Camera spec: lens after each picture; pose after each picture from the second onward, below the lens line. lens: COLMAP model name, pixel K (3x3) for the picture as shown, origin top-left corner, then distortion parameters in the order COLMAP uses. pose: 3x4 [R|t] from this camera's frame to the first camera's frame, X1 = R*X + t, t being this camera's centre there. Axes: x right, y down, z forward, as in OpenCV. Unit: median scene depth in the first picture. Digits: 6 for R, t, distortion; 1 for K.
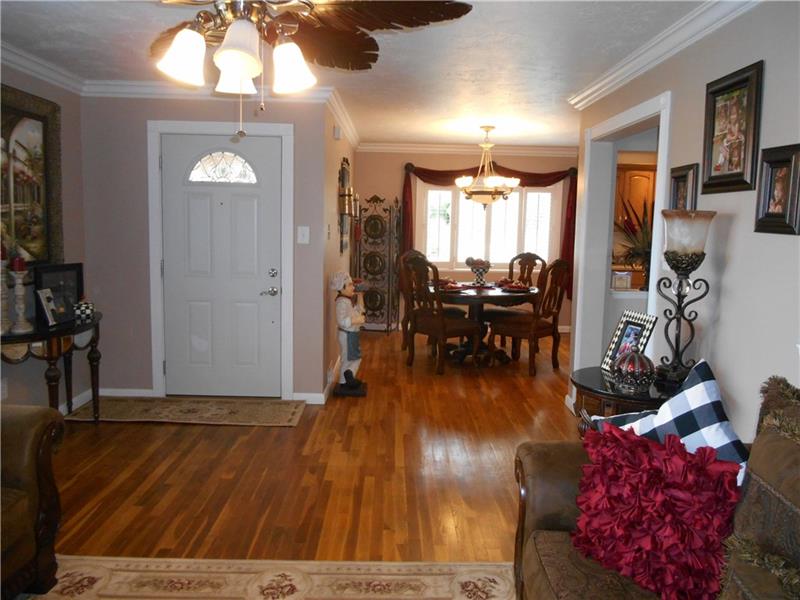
lens RADIAL K [[612.9, 0, 402.5], [0, 612.9, 297.9], [0, 0, 1]] dist [-0.020498, 0.001318]
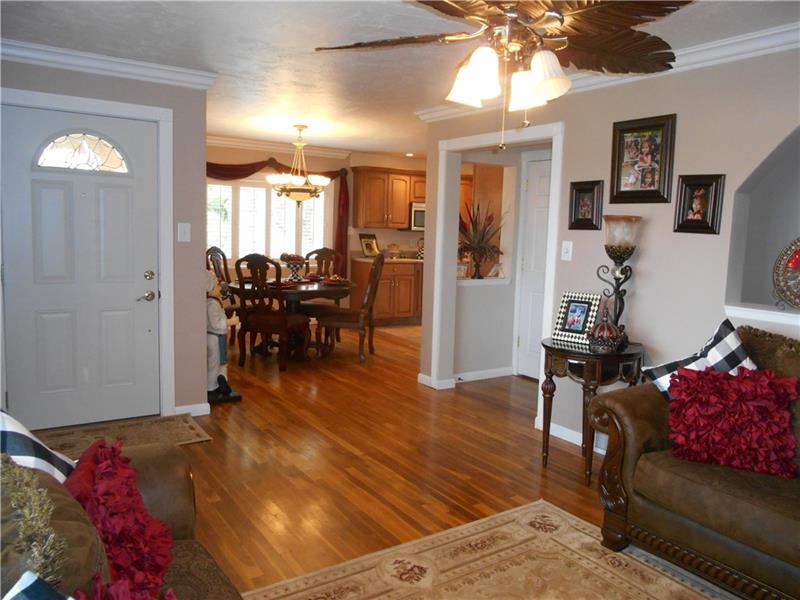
lens RADIAL K [[612.9, 0, 403.0], [0, 612.9, 299.0], [0, 0, 1]] dist [-0.020498, 0.001318]
pose [[0.842483, -0.057313, 0.535666, -0.530411], [0.051878, 0.998335, 0.025223, -0.013334], [-0.536220, 0.006540, 0.844053, 0.083325]]
